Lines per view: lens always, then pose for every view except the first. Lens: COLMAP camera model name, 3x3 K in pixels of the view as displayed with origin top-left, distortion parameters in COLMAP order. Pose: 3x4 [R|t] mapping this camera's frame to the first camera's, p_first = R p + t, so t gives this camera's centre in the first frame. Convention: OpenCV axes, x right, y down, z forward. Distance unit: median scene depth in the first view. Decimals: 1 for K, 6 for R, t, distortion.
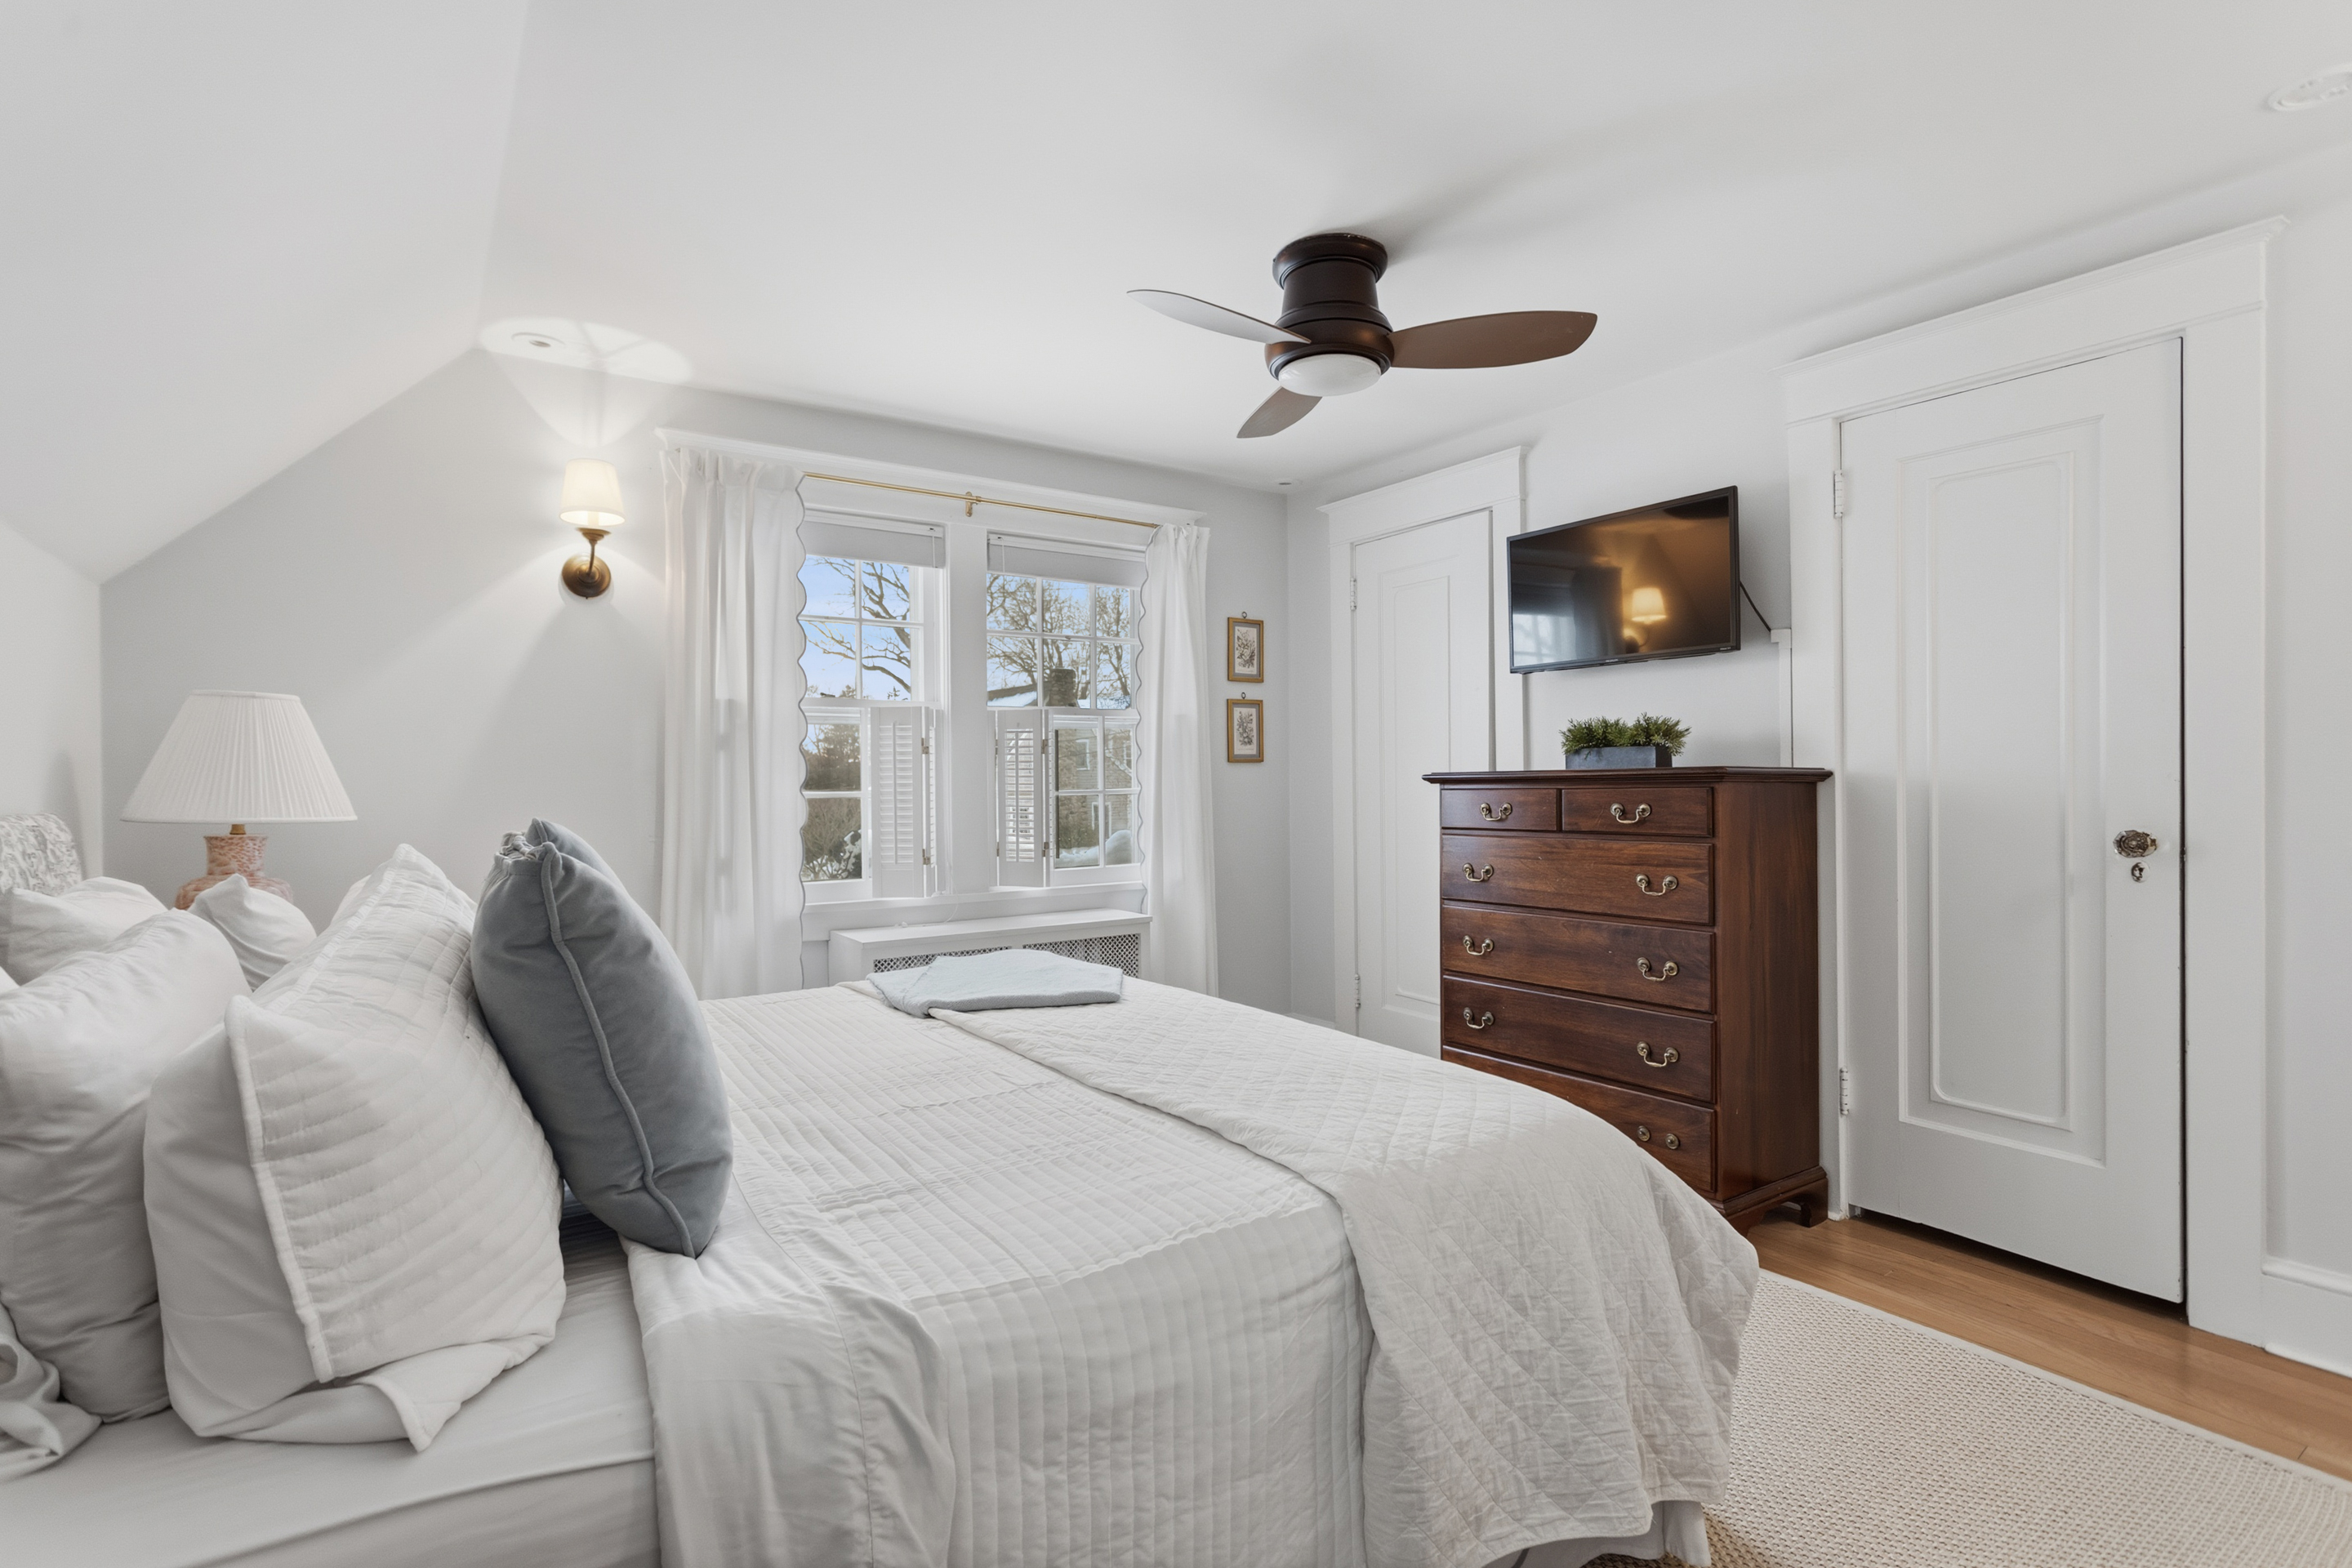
lens RADIAL K [[1106.8, 0, 1167.9], [0, 1106.8, 777.8], [0, 0, 1]] dist [-0.001720, 0.000600]
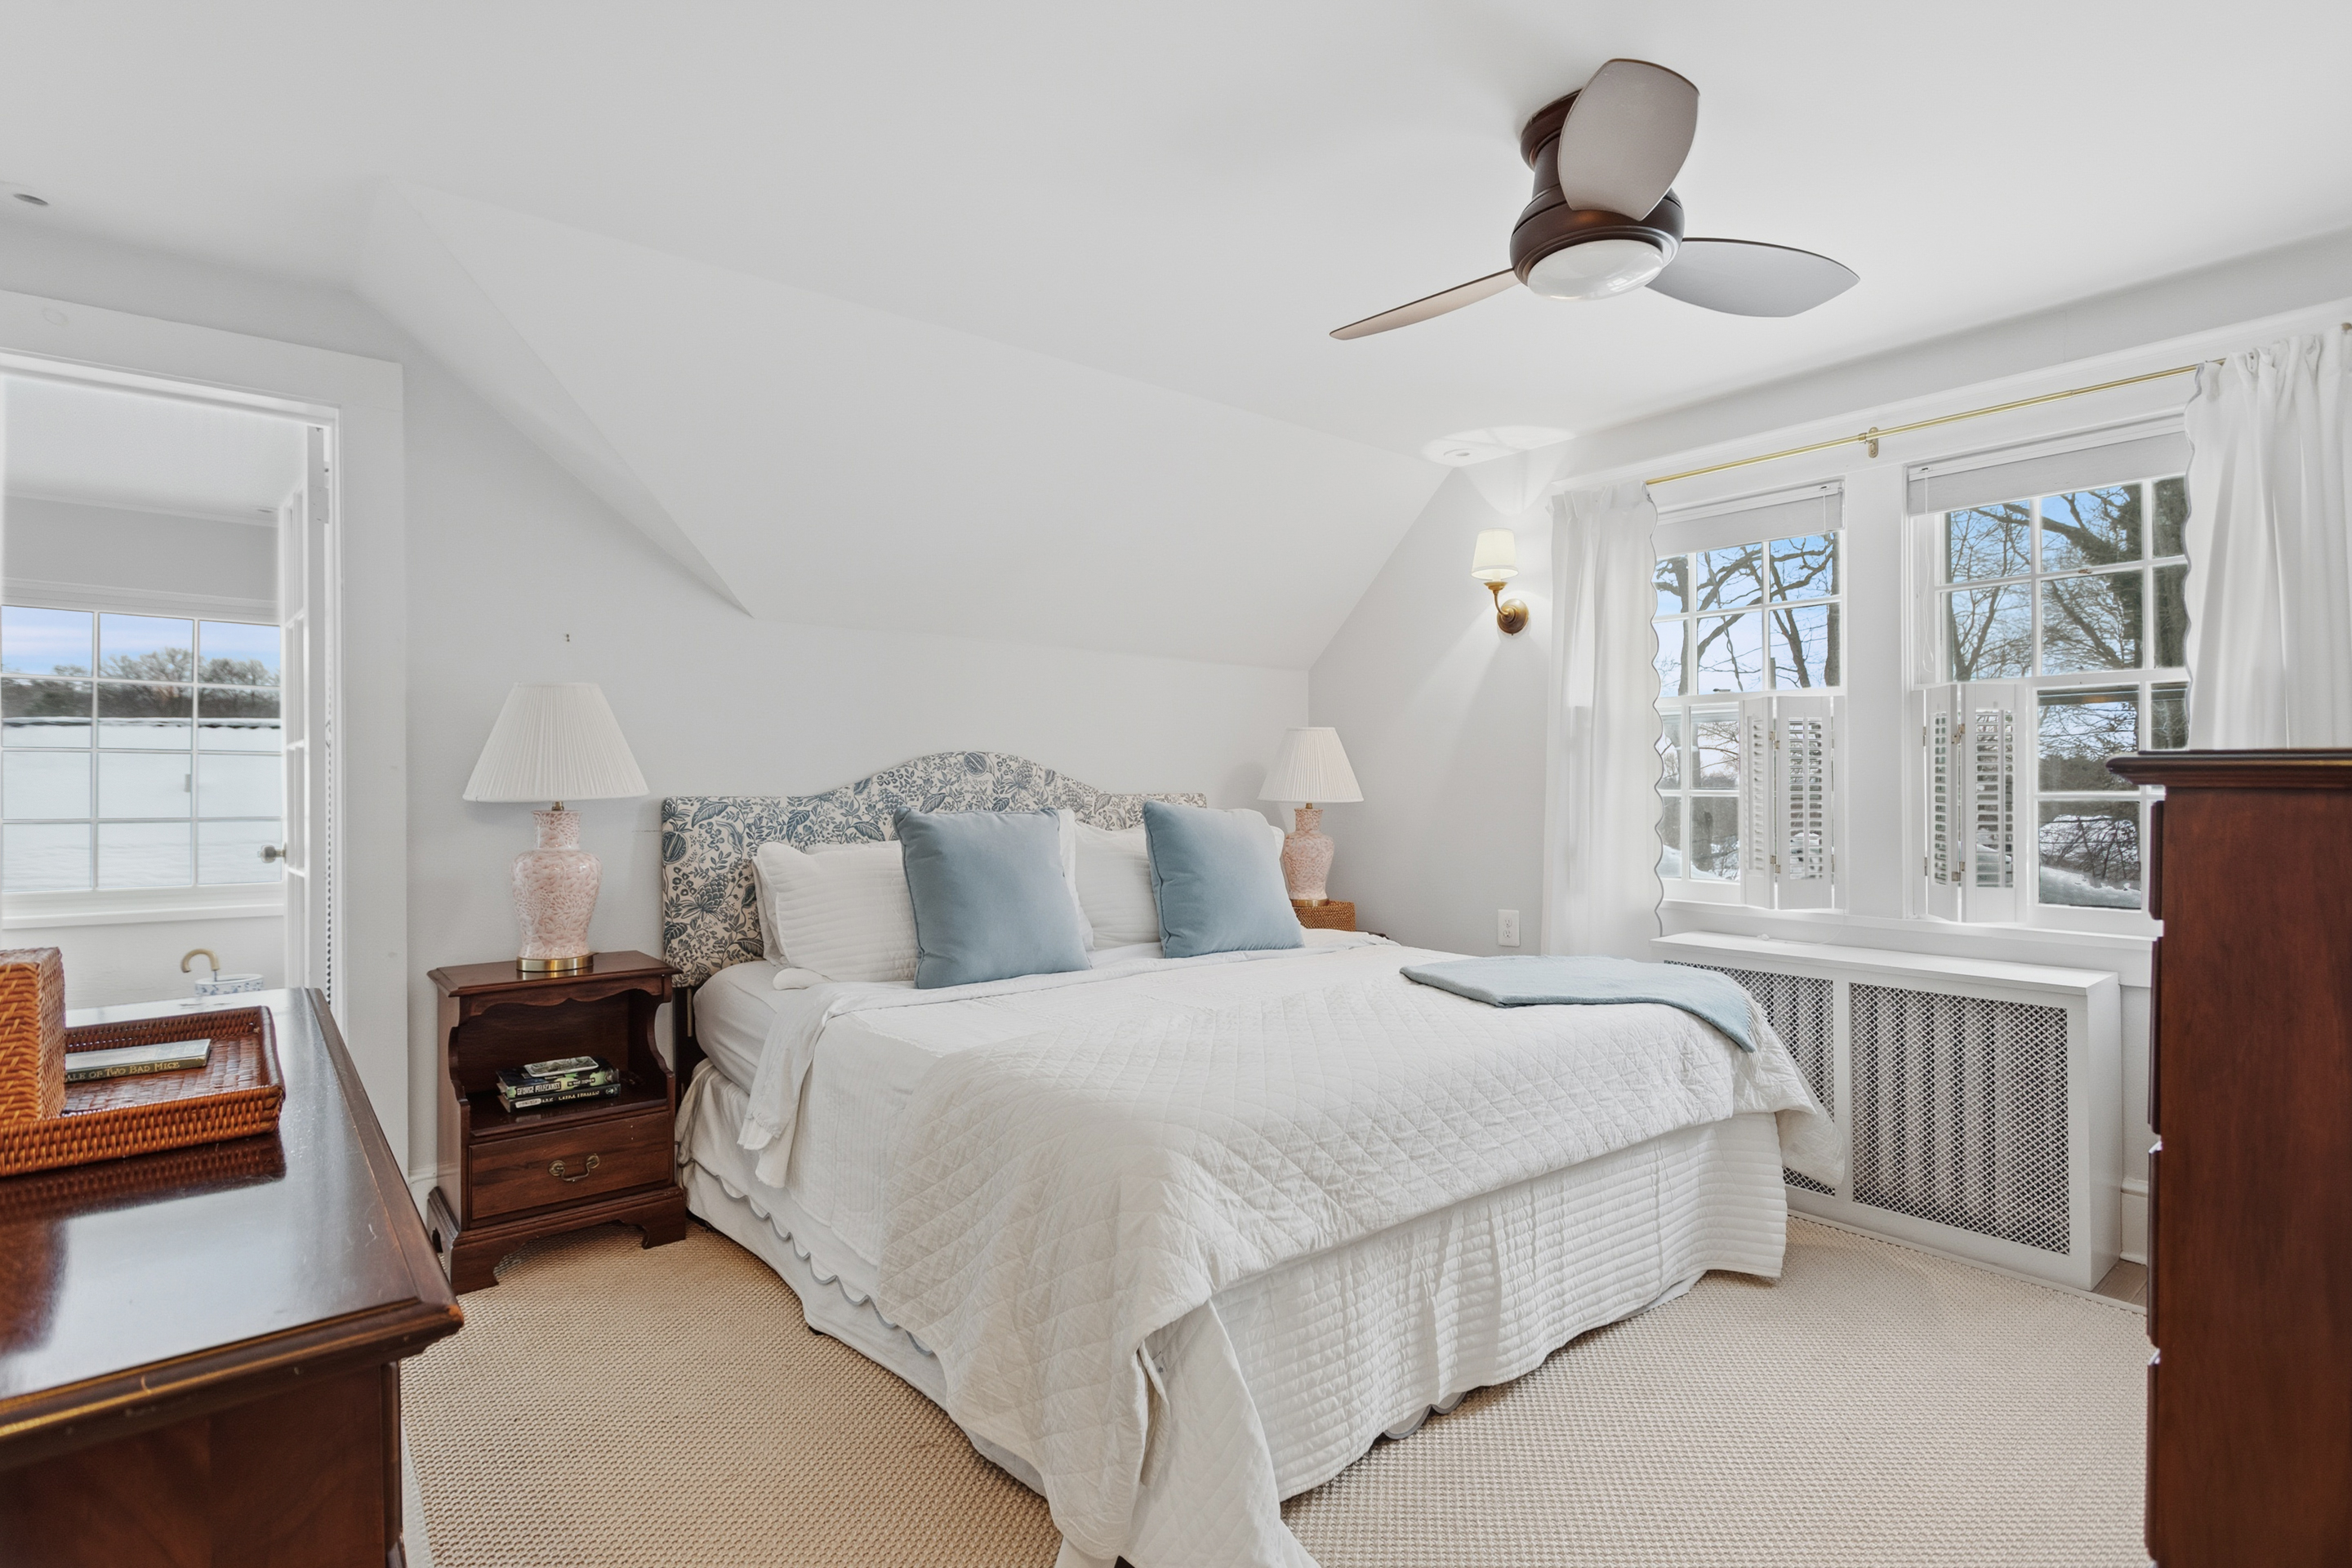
lens RADIAL K [[1106.8, 0, 1167.9], [0, 1106.8, 777.8], [0, 0, 1]] dist [-0.001720, 0.000600]
pose [[0.109338, 0.002817, -0.994001, 0.682872], [0.002347, 0.999992, 0.003092, -0.002695], [0.994002, -0.002671, 0.109330, 0.459359]]
